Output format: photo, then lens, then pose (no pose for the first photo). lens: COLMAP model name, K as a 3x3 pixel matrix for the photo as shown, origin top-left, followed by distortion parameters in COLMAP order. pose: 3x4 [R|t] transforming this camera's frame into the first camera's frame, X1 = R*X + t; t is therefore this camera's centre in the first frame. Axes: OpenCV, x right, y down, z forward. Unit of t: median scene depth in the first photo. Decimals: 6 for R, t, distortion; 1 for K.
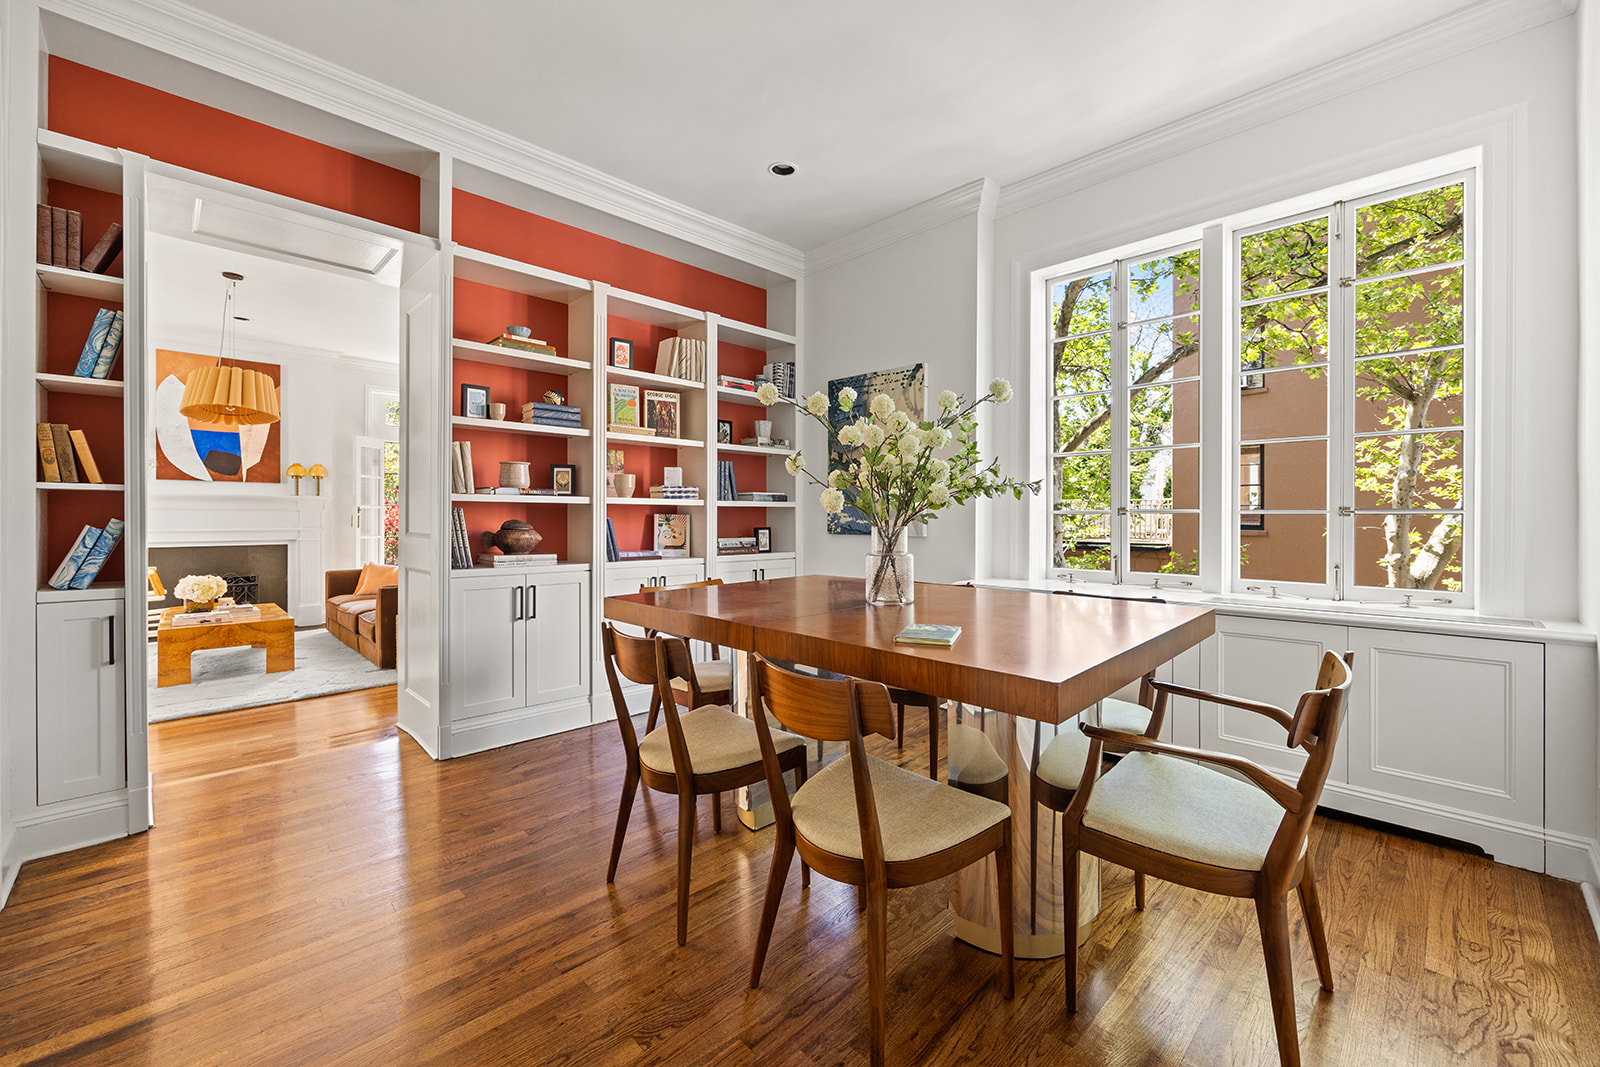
lens RADIAL K [[643.8, 0, 801.0], [0, 643.8, 517.3], [0, 0, 1]] dist [-0.002508, -0.000072]
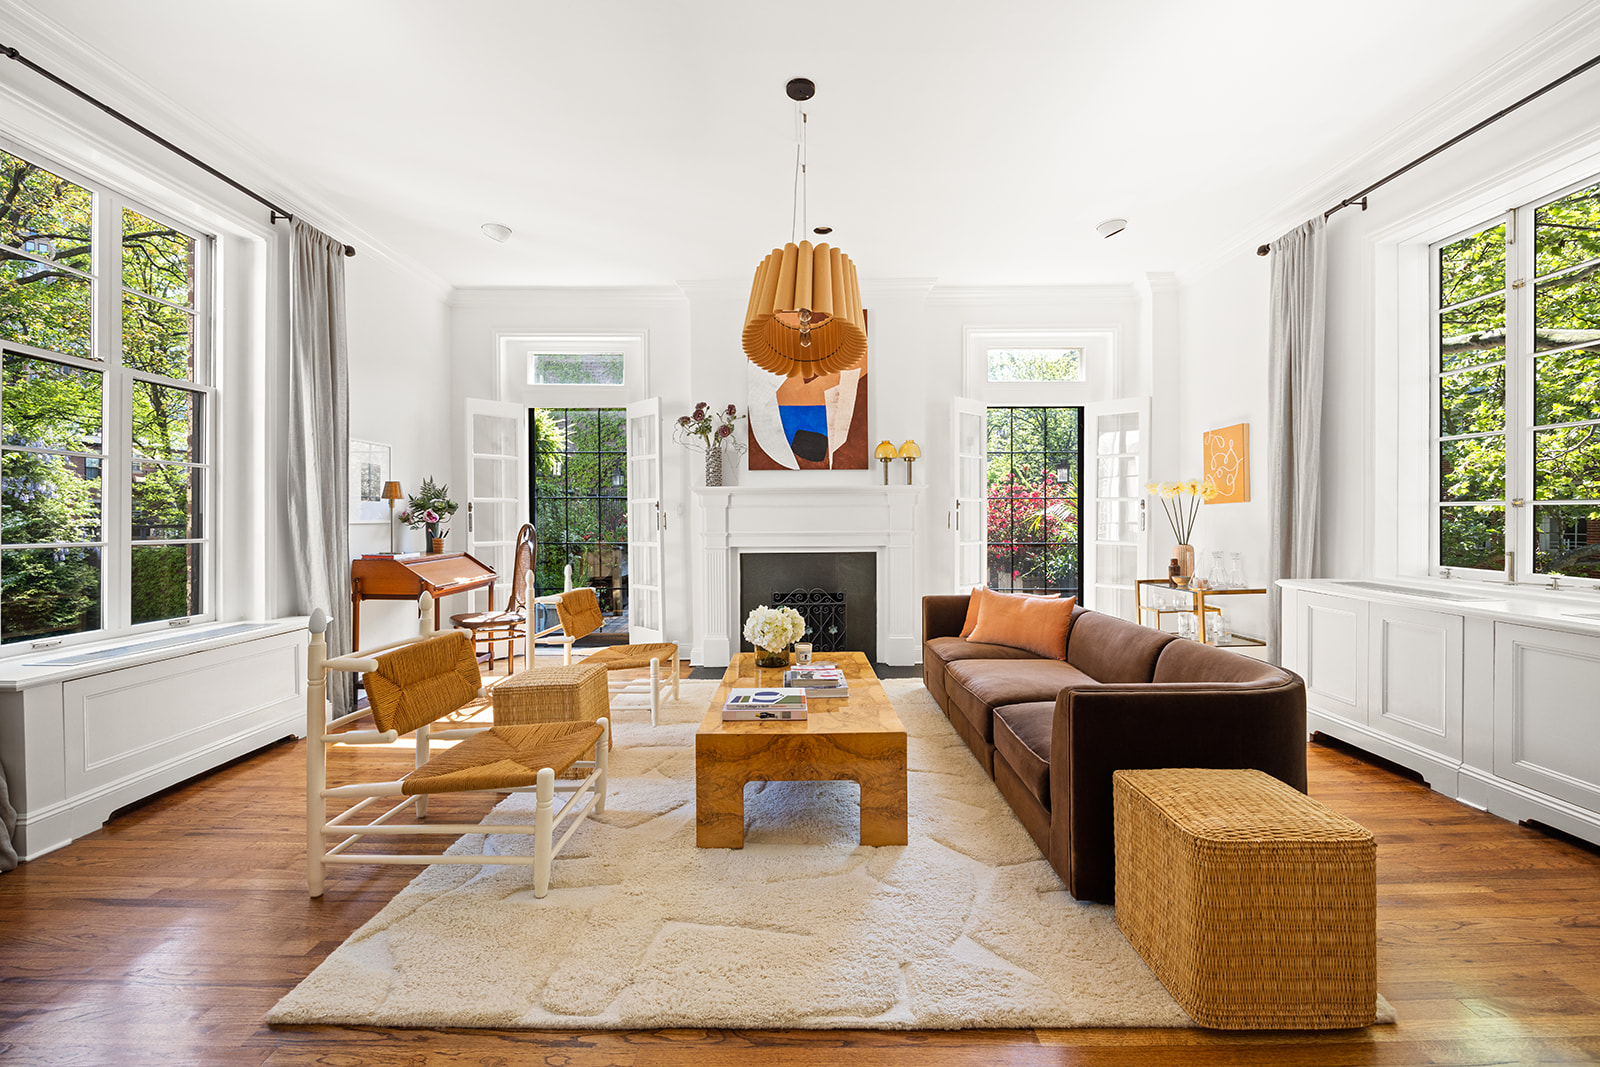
lens RADIAL K [[643.8, 0, 801.0], [0, 643.8, 517.3], [0, 0, 1]] dist [-0.002508, -0.000072]
pose [[0.719263, -0.001820, -0.694736, -0.364559], [0.002165, 0.999998, -0.000379, 0.001899], [0.694735, -0.001232, 0.719265, 0.429823]]
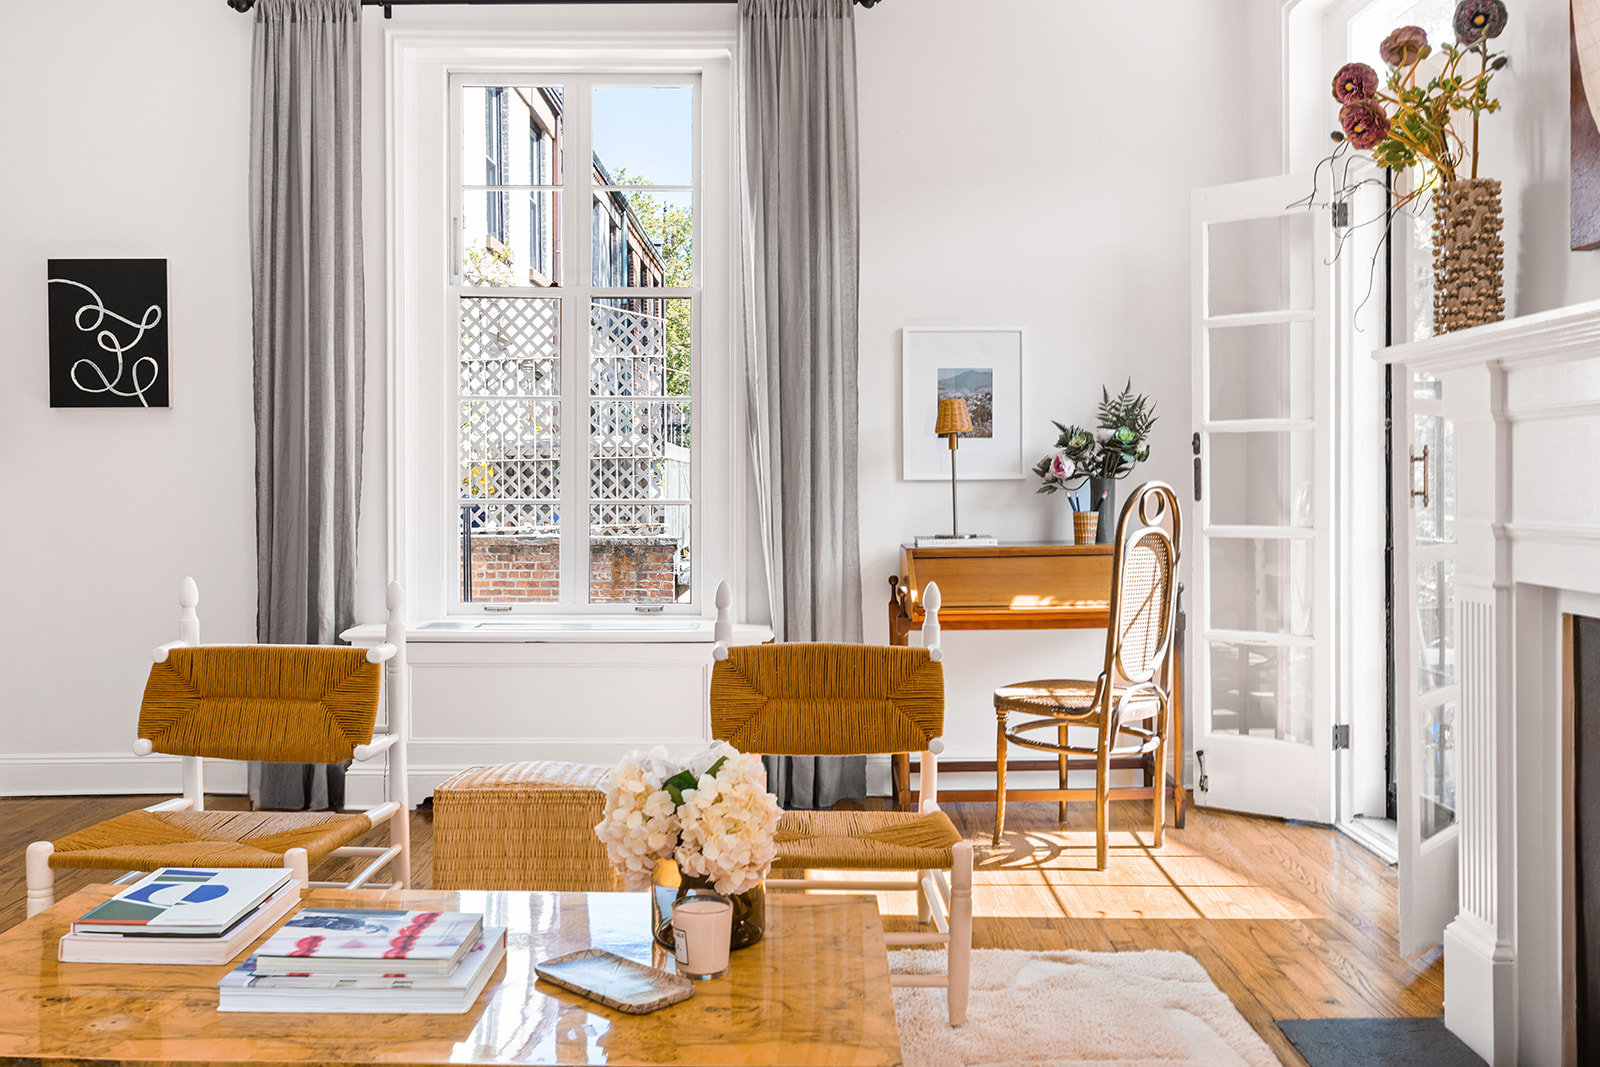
lens RADIAL K [[1439.2, 0, 797.9], [0, 1439.2, 500.8], [0, 0, 1]] dist [0.010092, 0.001991]
pose [[-0.703843, 0.008680, -0.710302, -0.511159], [0.001741, 0.999943, 0.010495, 0.009565], [0.710353, 0.006150, -0.703819, 1.064598]]
